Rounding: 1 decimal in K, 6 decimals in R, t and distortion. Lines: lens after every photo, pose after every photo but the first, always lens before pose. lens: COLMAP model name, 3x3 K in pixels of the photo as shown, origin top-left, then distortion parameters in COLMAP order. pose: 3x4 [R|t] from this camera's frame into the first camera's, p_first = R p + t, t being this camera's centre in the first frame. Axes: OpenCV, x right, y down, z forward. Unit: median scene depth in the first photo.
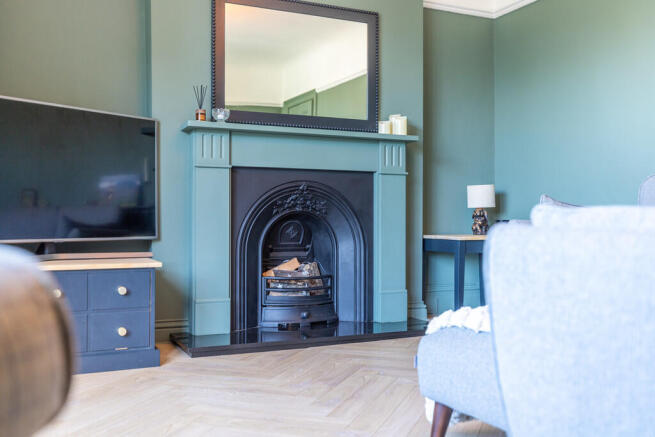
lens RADIAL K [[637.9, 0, 329.3], [0, 637.9, 186.8], [0, 0, 1]] dist [-0.002085, -0.002400]
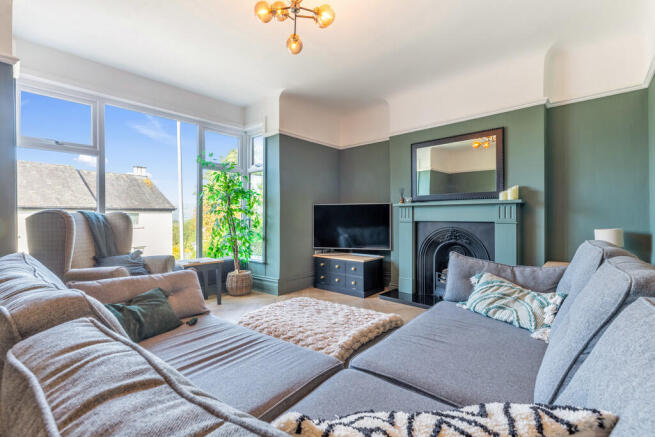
lens RADIAL K [[297.1, 0, 337.7], [0, 297.1, 216.0], [0, 0, 1]] dist [-0.001193, -0.000065]
pose [[0.411317, -0.011661, -0.911418, 0.649595], [0.042001, 0.999099, 0.006172, -0.064506], [0.910524, -0.040819, 0.411436, 0.288463]]
